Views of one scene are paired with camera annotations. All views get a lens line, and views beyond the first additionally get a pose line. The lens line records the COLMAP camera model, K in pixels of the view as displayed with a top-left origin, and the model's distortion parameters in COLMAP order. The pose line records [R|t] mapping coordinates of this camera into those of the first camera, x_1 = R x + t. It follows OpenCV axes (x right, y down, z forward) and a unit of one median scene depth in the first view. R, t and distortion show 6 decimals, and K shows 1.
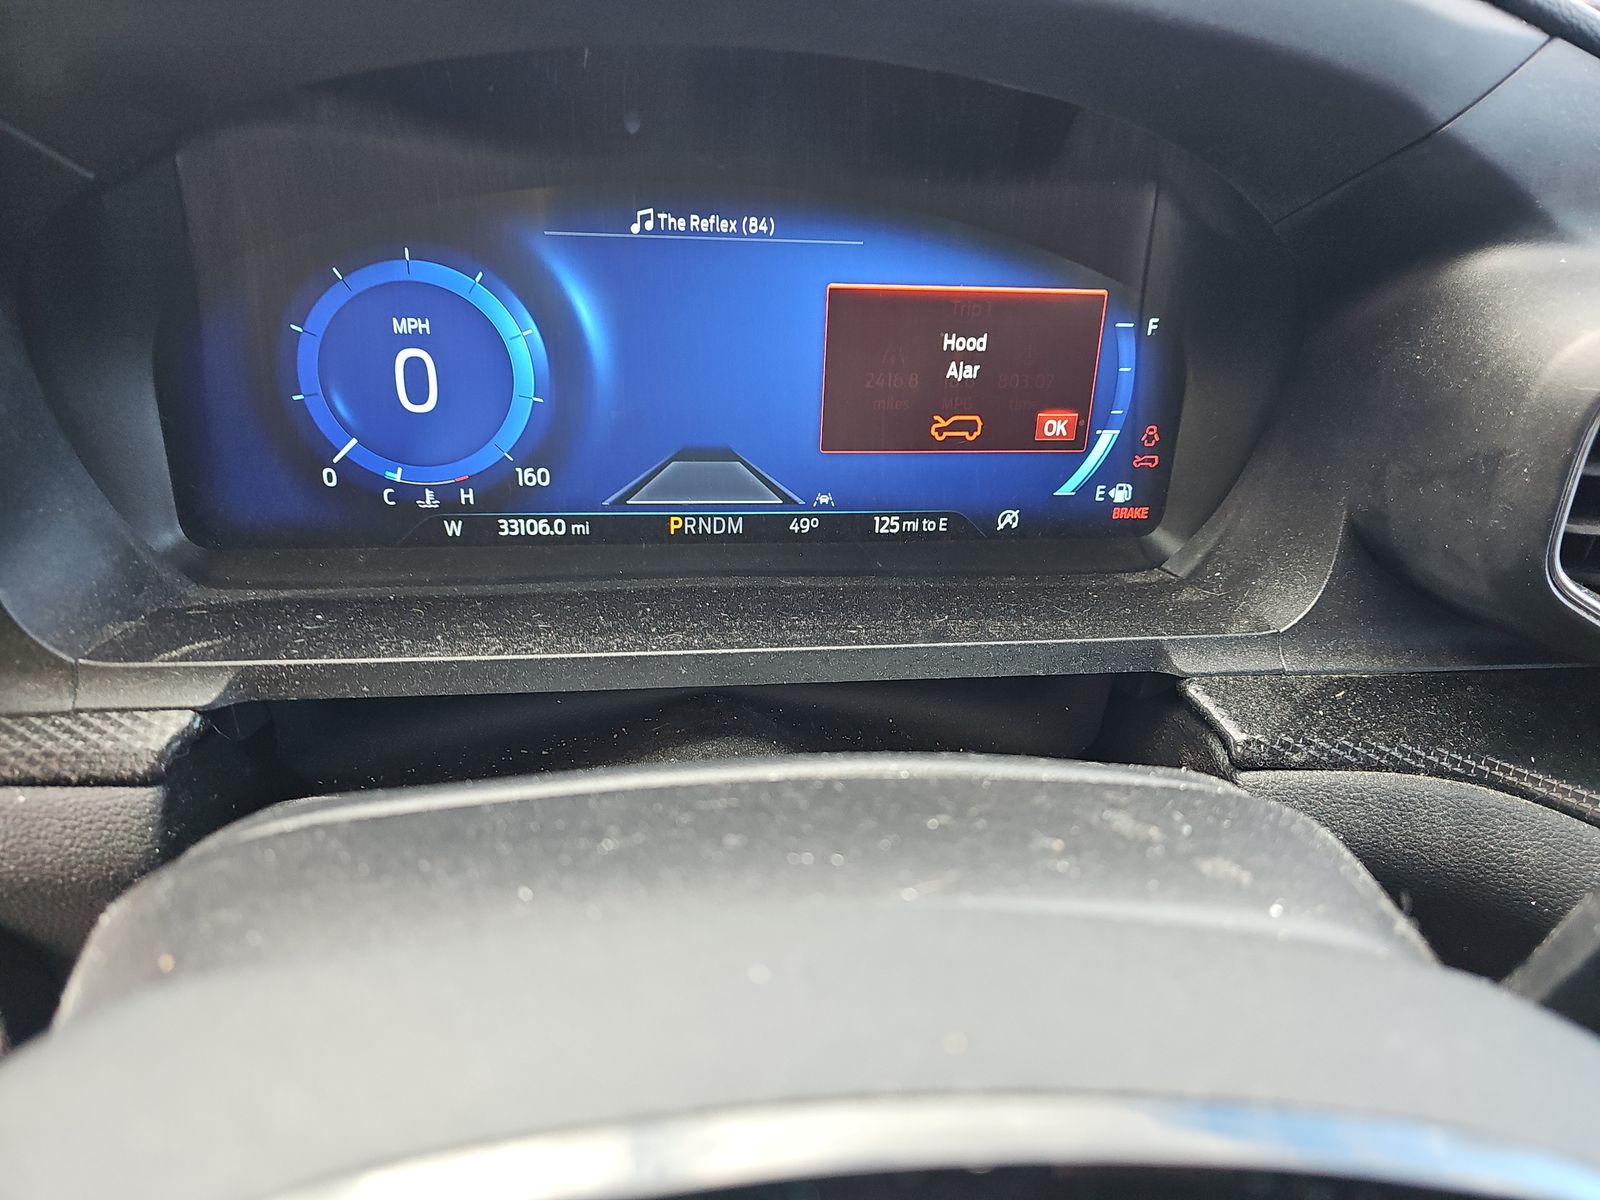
lens RADIAL K [[1059.8, 0, 795.0], [0, 1059.8, 589.4], [0, 0, 1]] dist [0.031111, -0.001412]
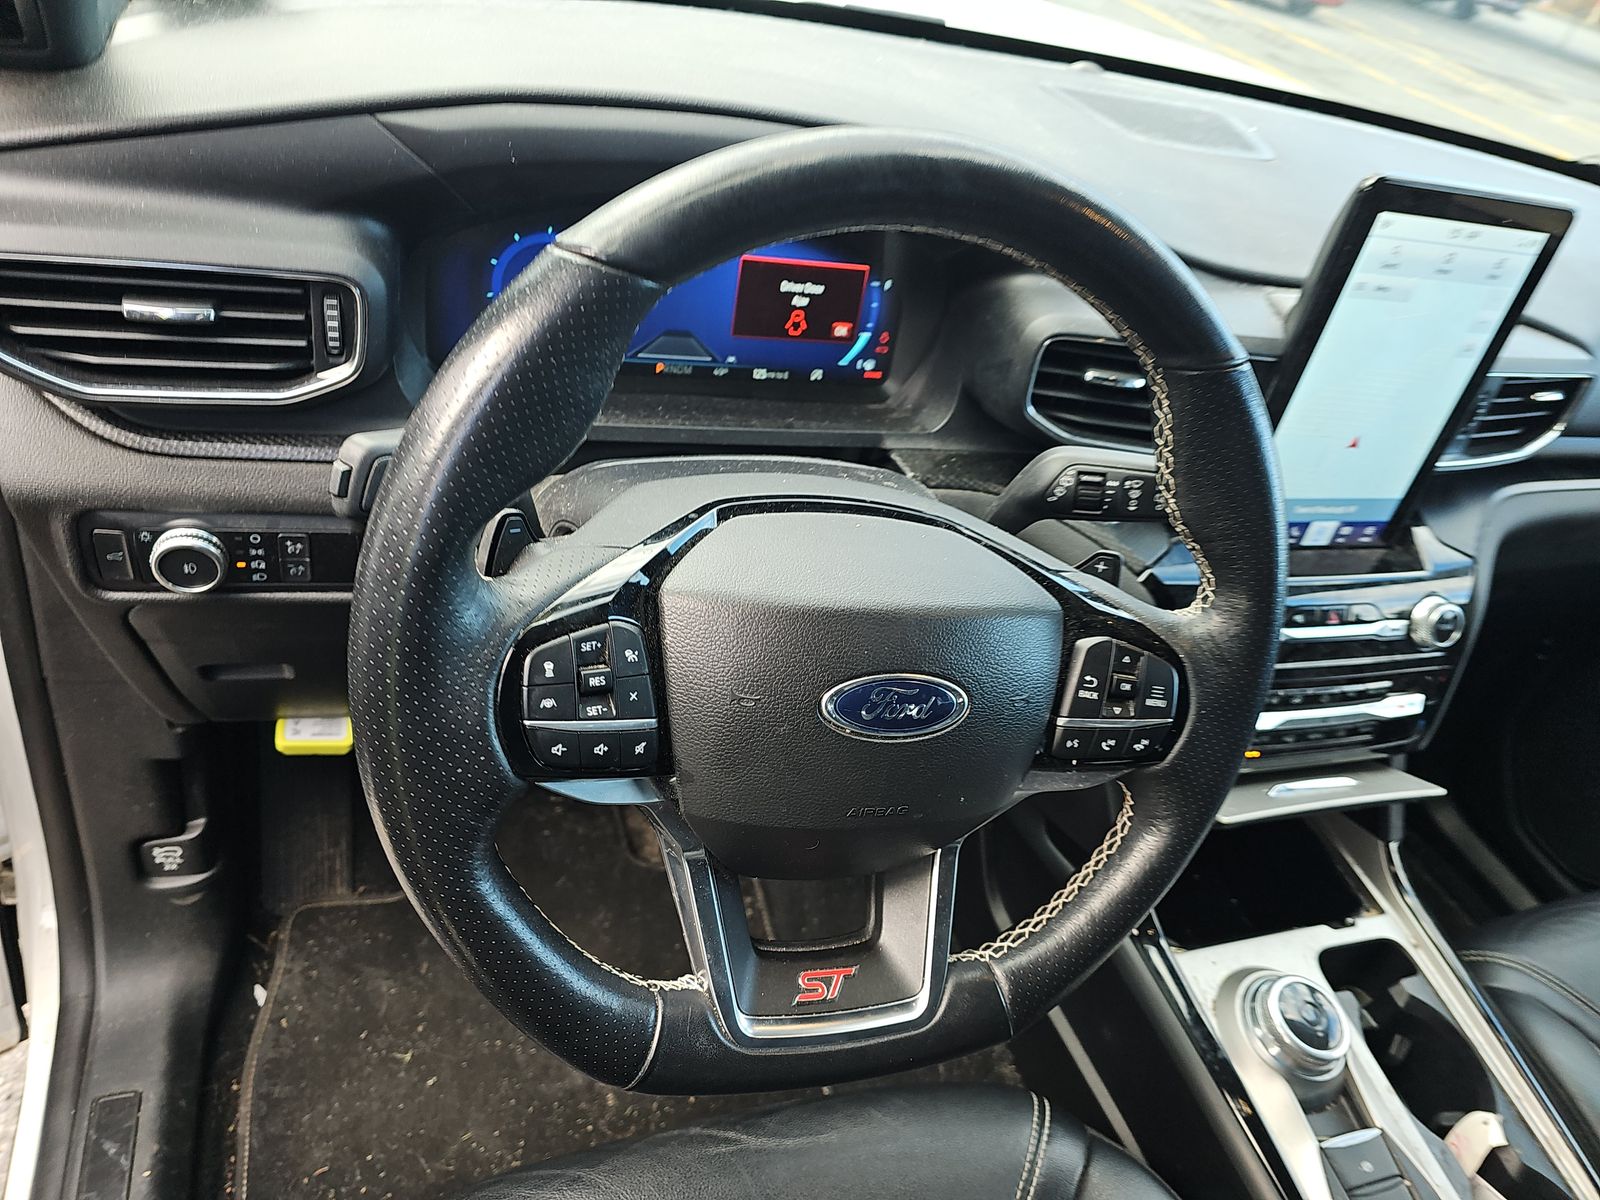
lens RADIAL K [[1059.8, 0, 796.1], [0, 1059.8, 606.5], [0, 0, 1]] dist [0.031111, -0.001412]
pose [[0.972365, 0.005909, 0.233390, -0.336565], [-0.043831, 0.986524, 0.157634, 0.058719], [-0.229313, -0.163507, 0.959521, -1.109594]]
